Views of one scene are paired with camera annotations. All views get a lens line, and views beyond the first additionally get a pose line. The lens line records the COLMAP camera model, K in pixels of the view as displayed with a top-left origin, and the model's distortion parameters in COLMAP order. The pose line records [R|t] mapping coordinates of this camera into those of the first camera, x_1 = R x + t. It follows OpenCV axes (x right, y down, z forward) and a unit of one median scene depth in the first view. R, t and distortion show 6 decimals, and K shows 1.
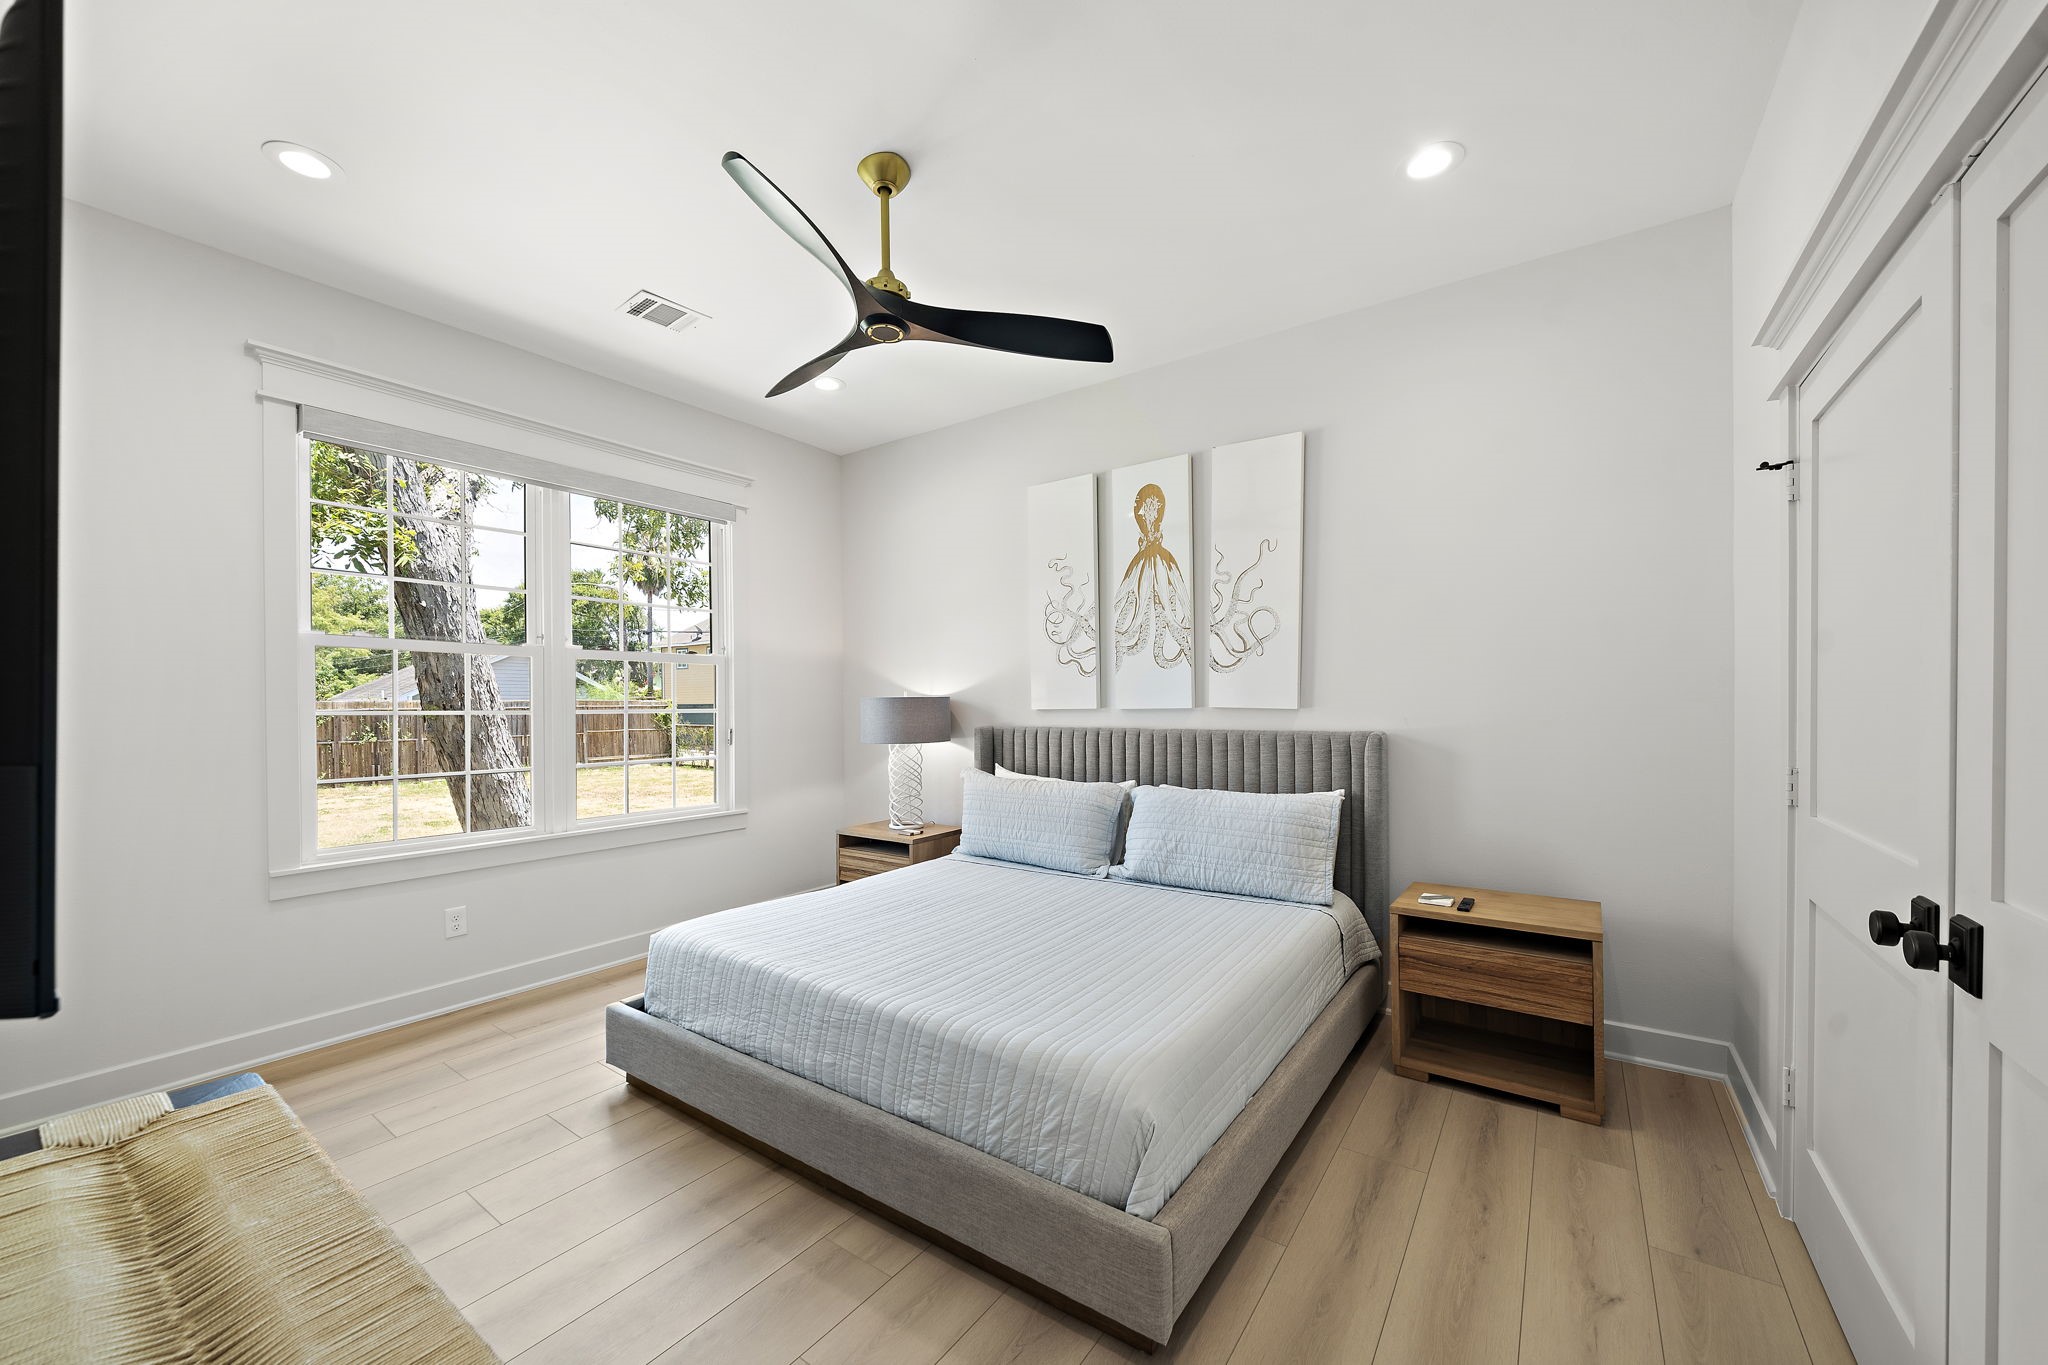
lens RADIAL K [[795.0, 0, 975.4], [0, 795.0, 710.0], [0, 0, 1]] dist [-0.003525, -0.000431]
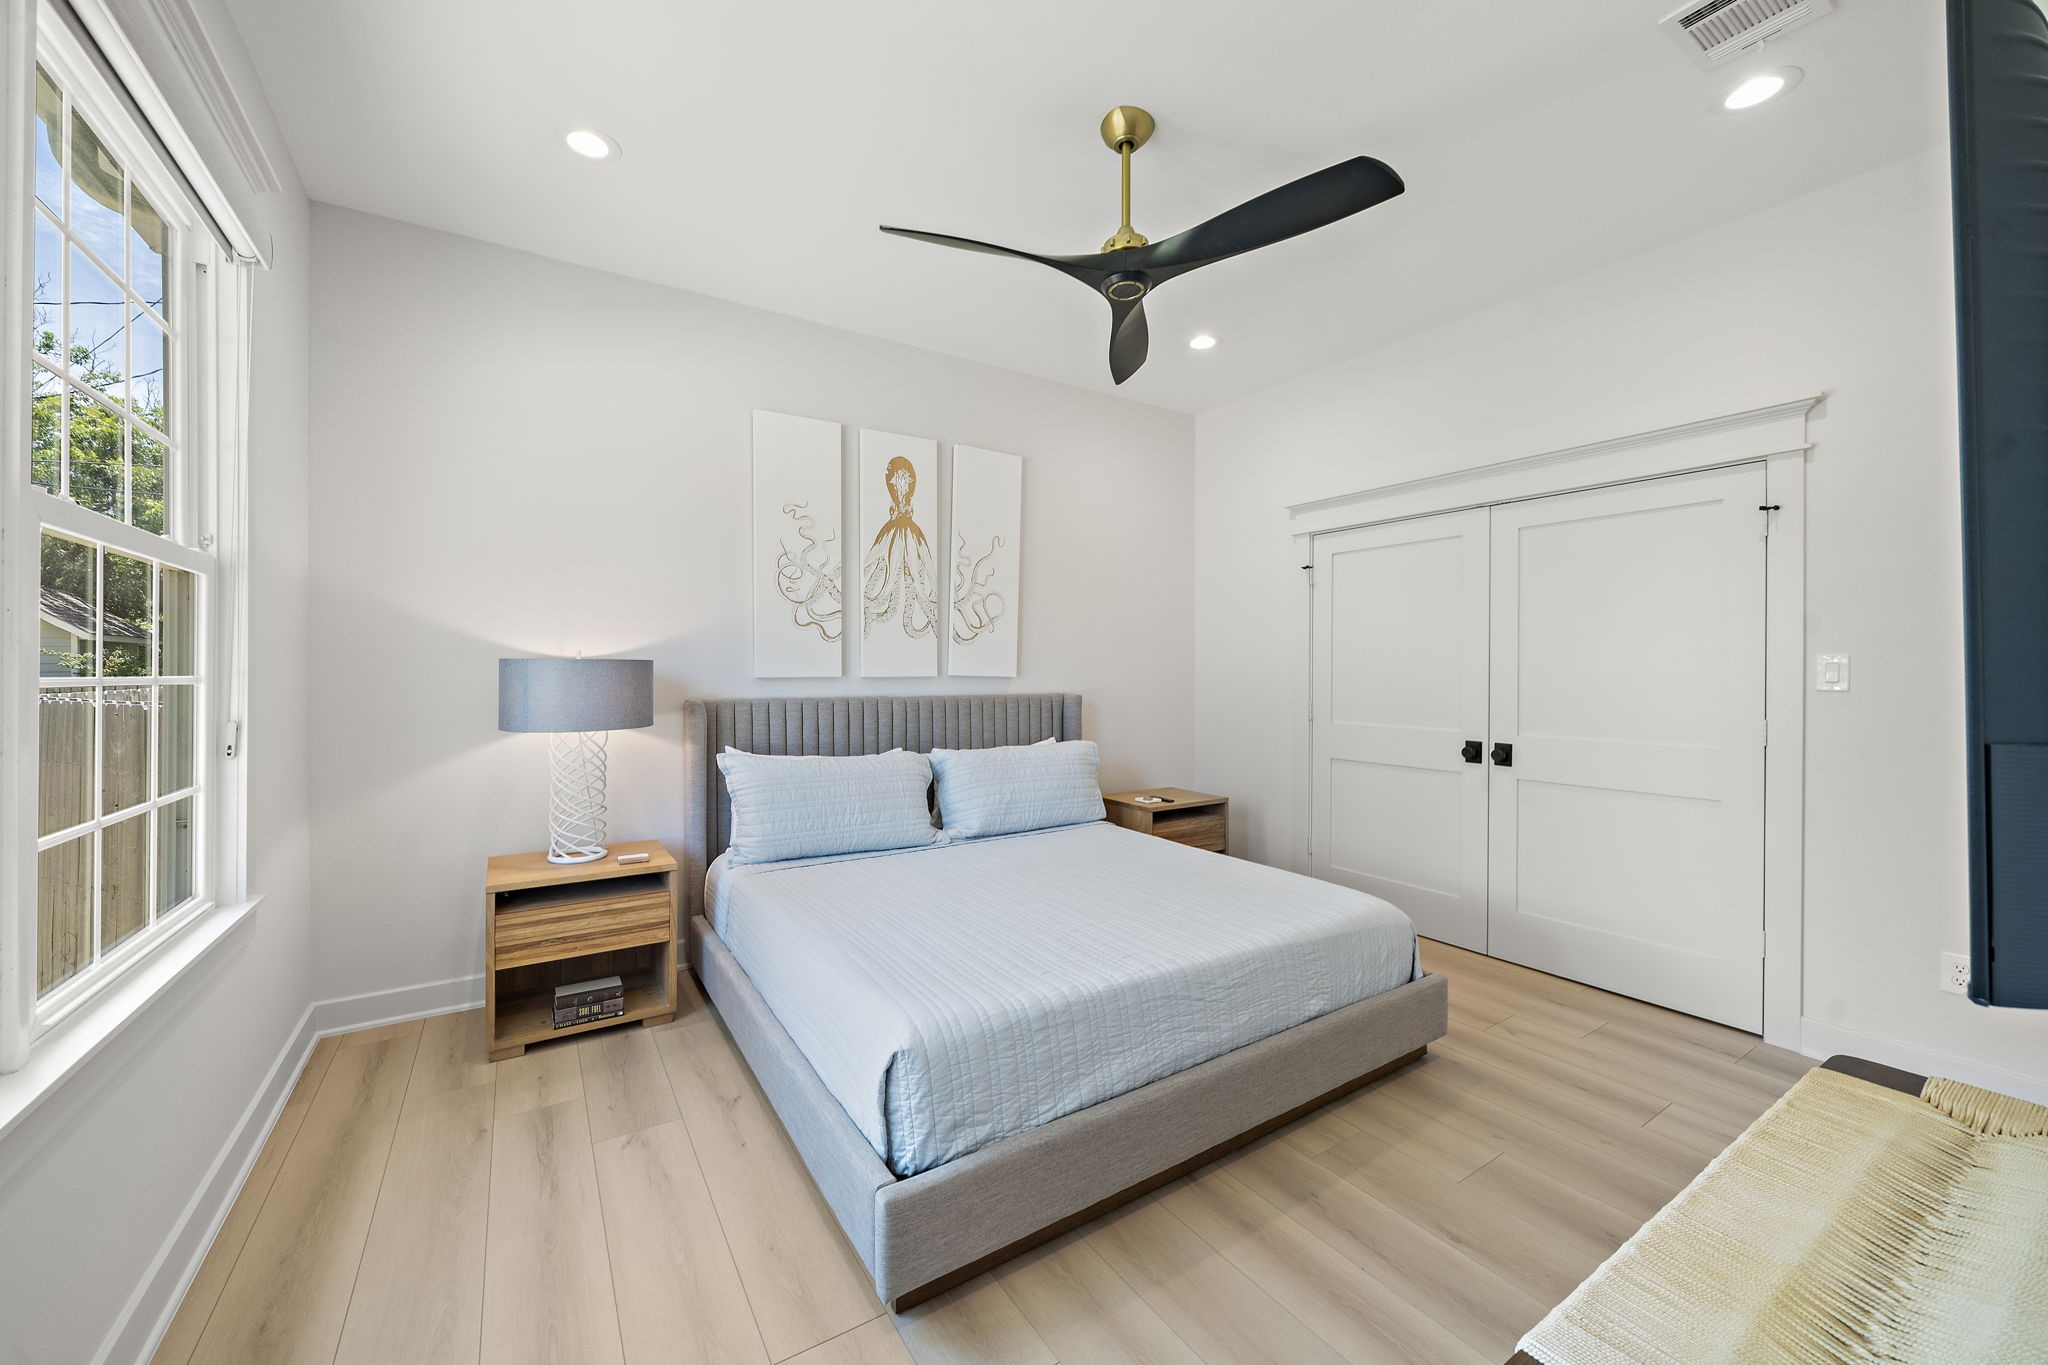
lens RADIAL K [[795.0, 0, 1030.4], [0, 795.0, 674.4], [0, 0, 1]] dist [-0.003525, -0.000431]
pose [[0.325193, 0.002767, 0.945644, -0.698374], [0.000915, 0.999994, -0.003240, -0.001252], [-0.945647, 0.001919, 0.325189, 0.518841]]
